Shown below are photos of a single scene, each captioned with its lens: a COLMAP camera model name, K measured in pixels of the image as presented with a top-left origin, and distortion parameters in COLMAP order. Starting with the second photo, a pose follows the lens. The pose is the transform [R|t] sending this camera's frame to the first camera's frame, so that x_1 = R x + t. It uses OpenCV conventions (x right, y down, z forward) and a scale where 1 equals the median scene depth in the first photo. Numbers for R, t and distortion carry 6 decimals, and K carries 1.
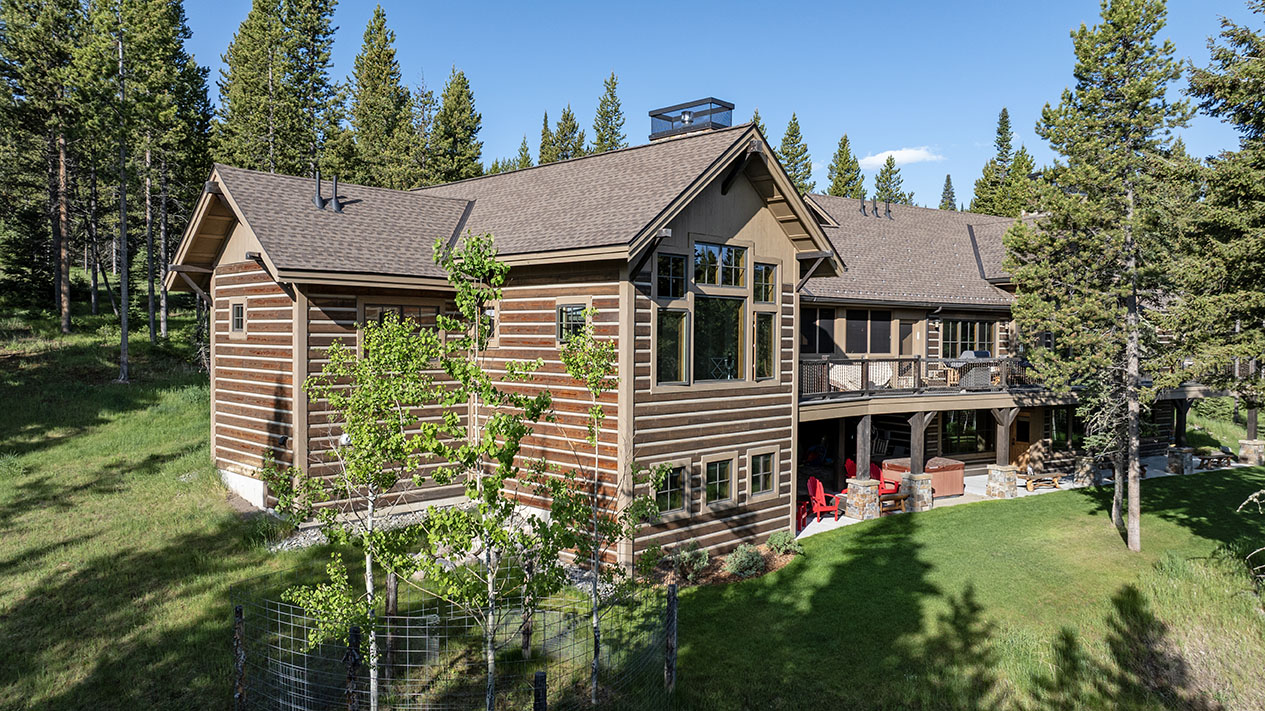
lens RADIAL K [[879.9, 0, 632.5], [0, 879.9, 364.6], [0, 0, 1]] dist [-0.013313, 0.014012]
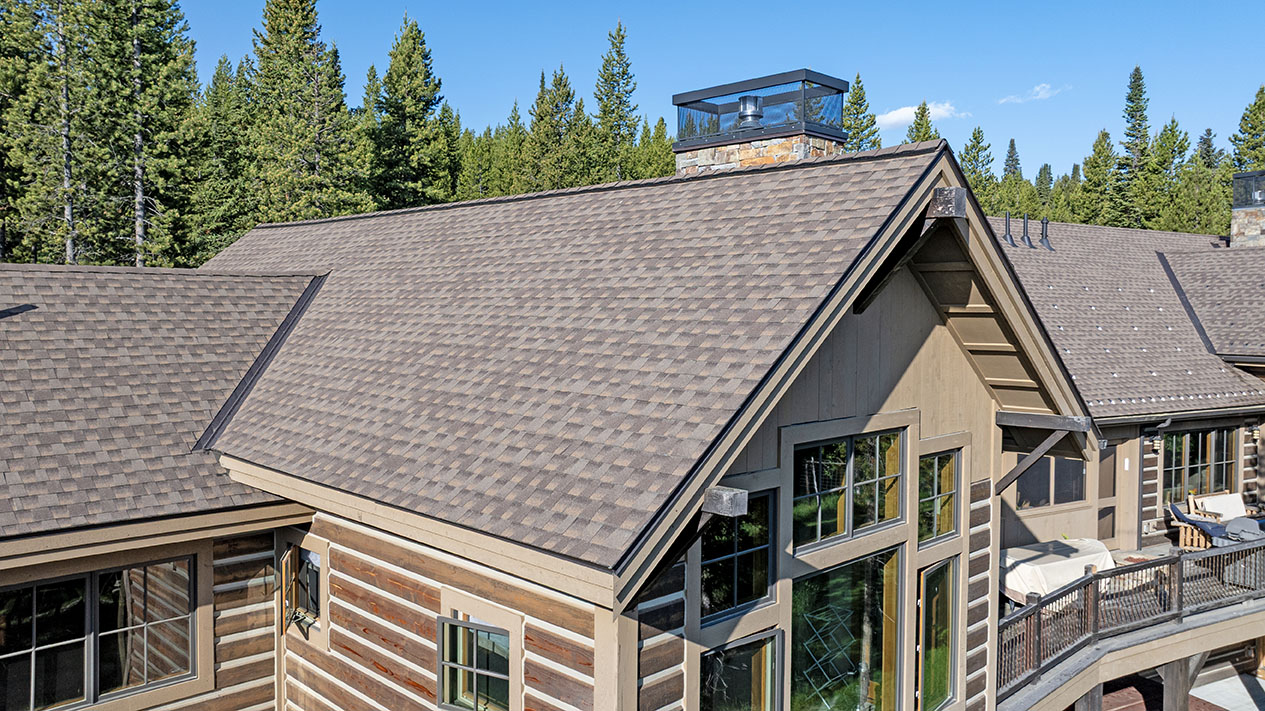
lens RADIAL K [[959.9, 0, 631.8], [0, 959.9, 343.3], [0, 0, 1]] dist [-0.020279, 0.006936]
pose [[0.999839, 0.000692, -0.017931, 0.005050], [-0.000665, 0.999999, 0.001546, -0.147252], [0.017932, -0.001534, 0.999838, 0.452076]]
